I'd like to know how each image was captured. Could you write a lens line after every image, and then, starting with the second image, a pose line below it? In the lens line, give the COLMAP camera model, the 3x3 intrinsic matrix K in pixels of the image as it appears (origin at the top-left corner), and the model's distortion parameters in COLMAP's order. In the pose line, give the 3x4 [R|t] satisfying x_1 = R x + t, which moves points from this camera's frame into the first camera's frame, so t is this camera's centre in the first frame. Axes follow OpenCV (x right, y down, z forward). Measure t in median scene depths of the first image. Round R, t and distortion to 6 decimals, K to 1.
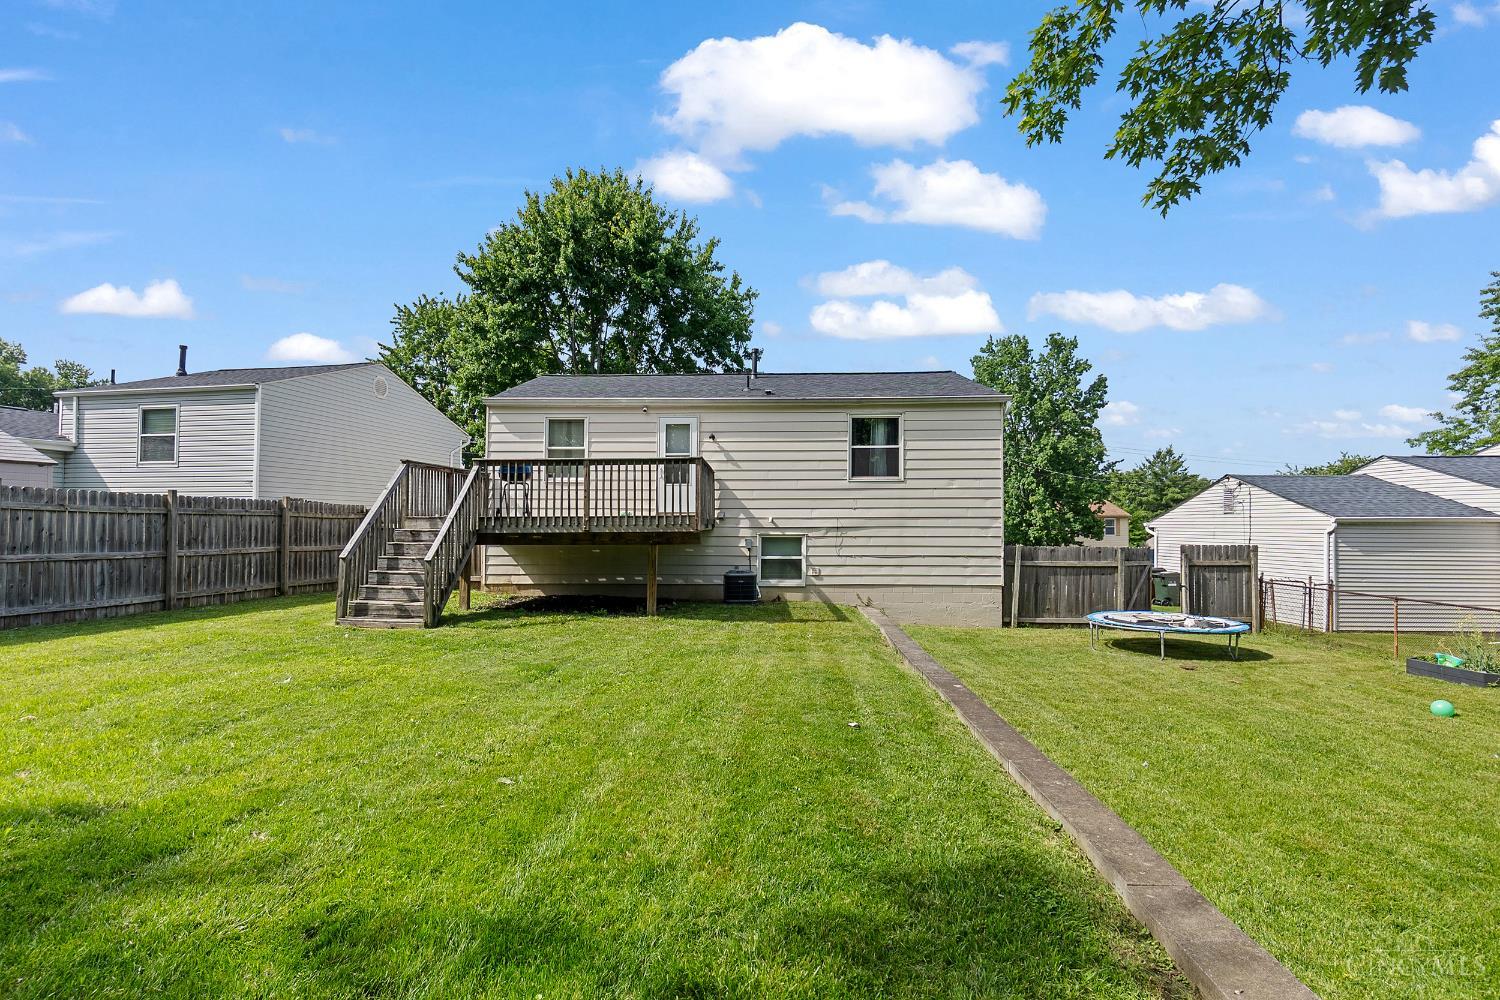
lens RADIAL K [[718.2, 0, 749.4], [0, 718.2, 507.9], [0, 0, 1]] dist [-0.008954, -0.001073]
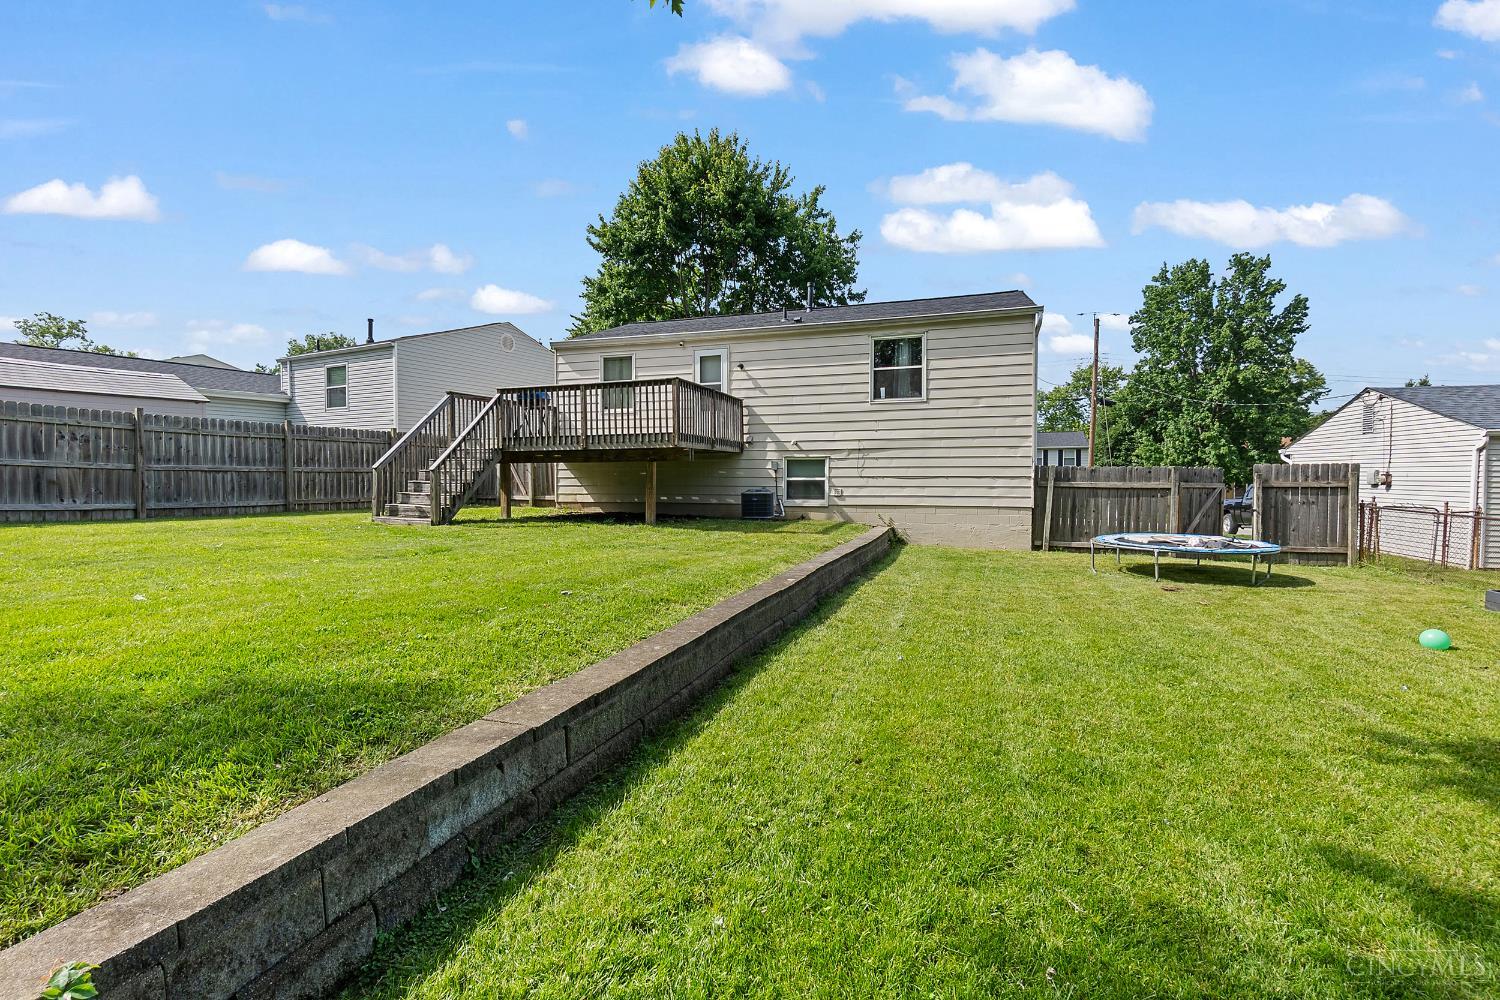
lens RADIAL K [[659.5, 0, 751.1], [0, 659.5, 488.8], [0, 0, 1]] dist [-0.012243, 0.001094]
pose [[0.961076, 0.001267, -0.276281, 0.232111], [0.012174, 0.998824, 0.046930, 0.037331], [0.276016, -0.048466, 0.959930, 0.053995]]
